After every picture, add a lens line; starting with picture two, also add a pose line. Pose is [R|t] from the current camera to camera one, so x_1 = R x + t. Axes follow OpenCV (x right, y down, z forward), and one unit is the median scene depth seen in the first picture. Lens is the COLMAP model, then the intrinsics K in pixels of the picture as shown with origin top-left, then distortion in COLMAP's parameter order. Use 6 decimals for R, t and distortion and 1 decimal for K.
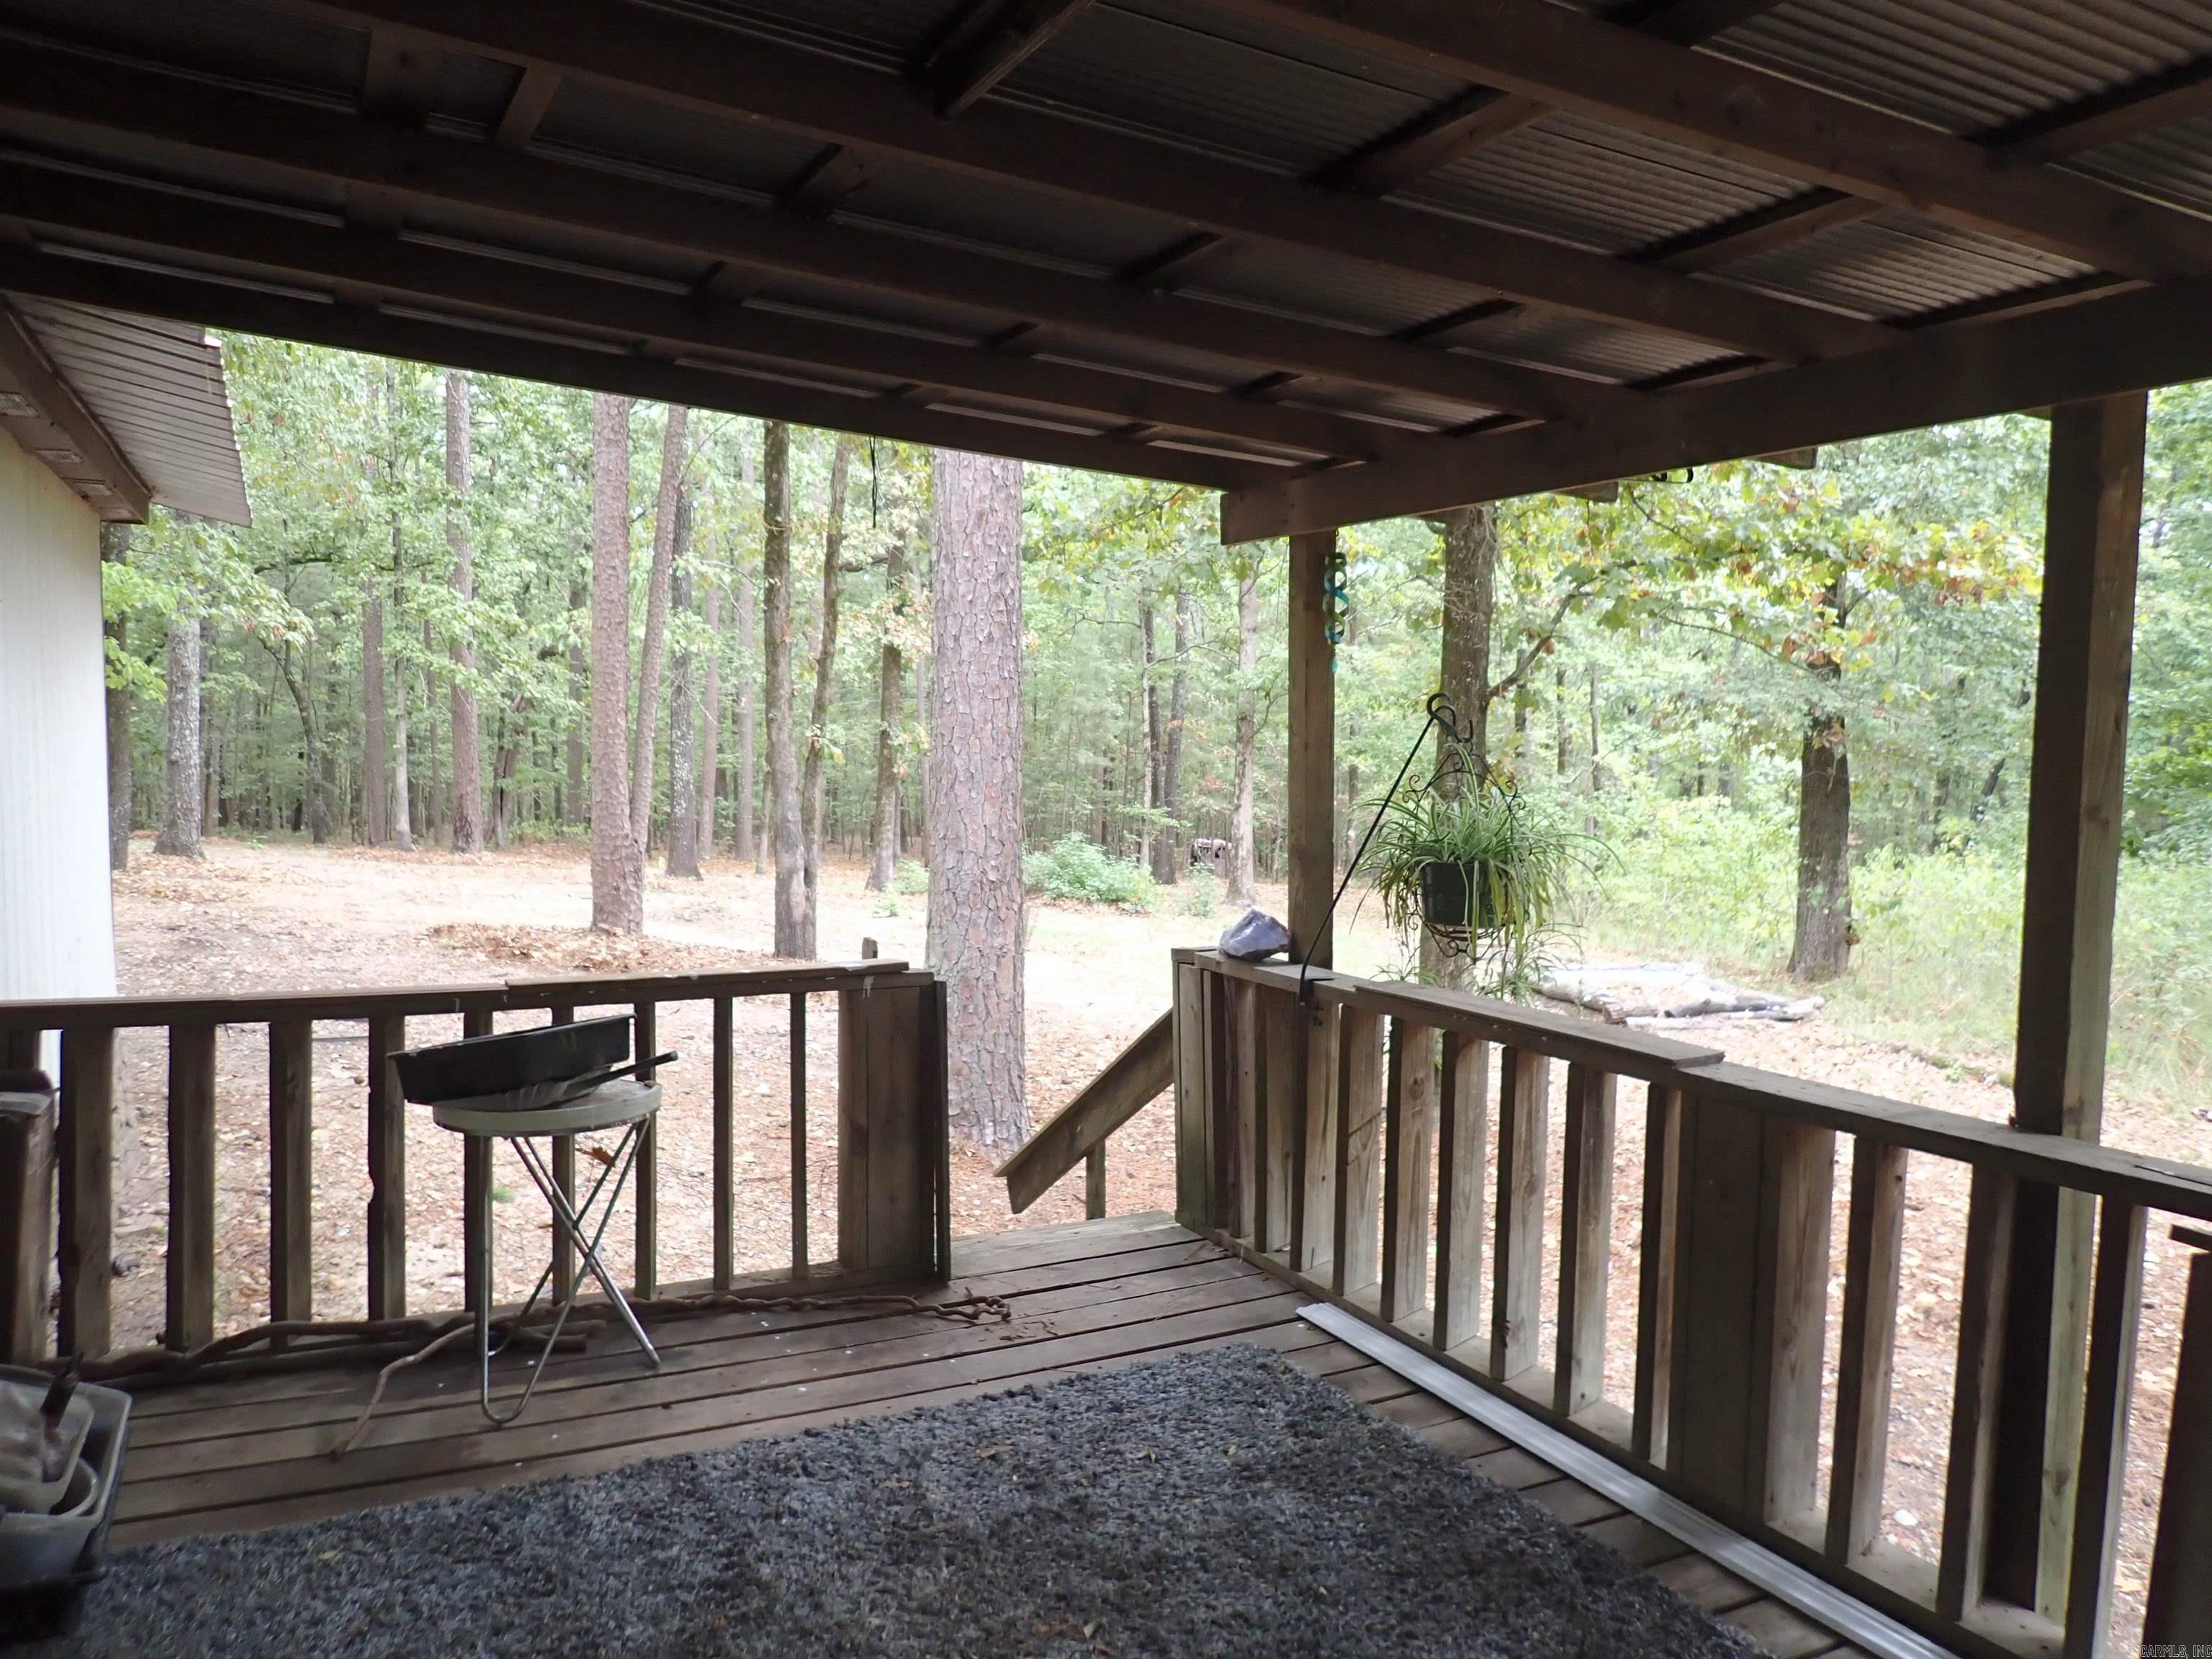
lens RADIAL K [[1589.4, 0, 1106.0], [0, 1589.4, 829.5], [0, 0, 1]] dist [0.007068, -0.007259]
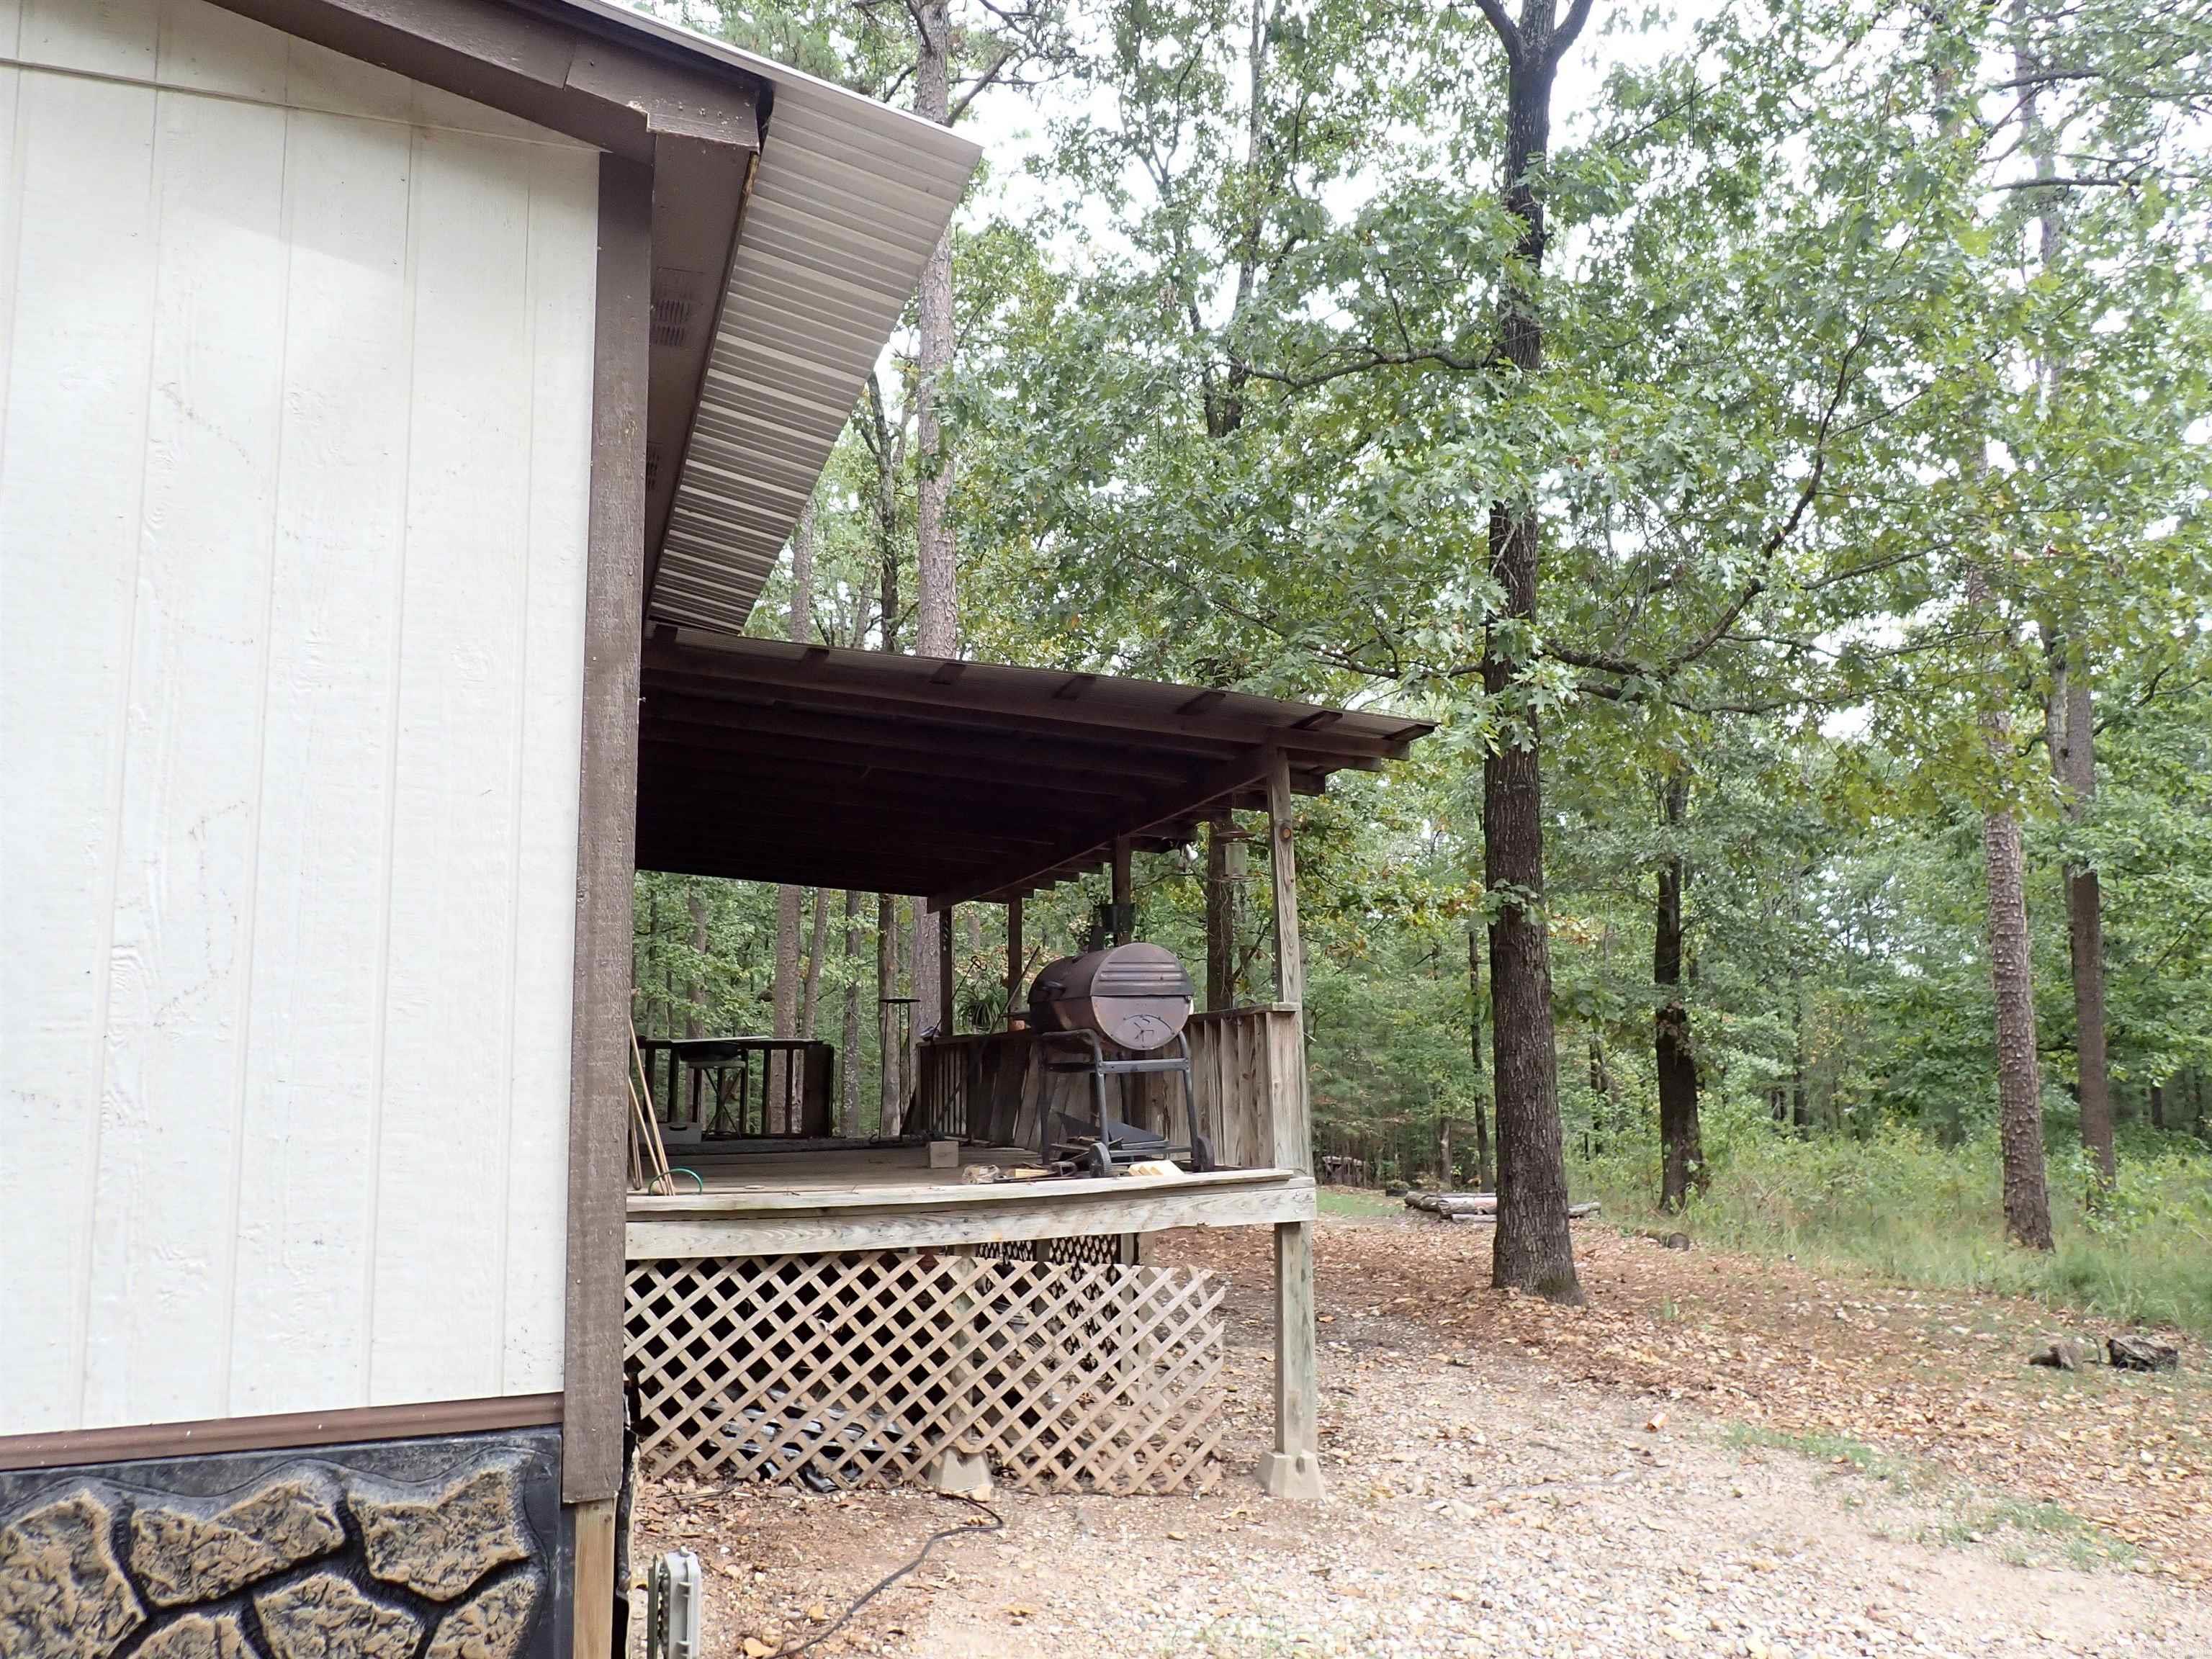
lens RADIAL K [[1634.5, 0, 1105.0], [0, 1634.5, 802.8], [0, 0, 1]] dist [-0.001887, 0.000035]
pose [[0.990142, -0.042280, -0.133534, 0.594197], [0.010493, 0.973064, -0.230296, 0.249818], [0.139674, 0.226624, 0.963915, -1.474652]]
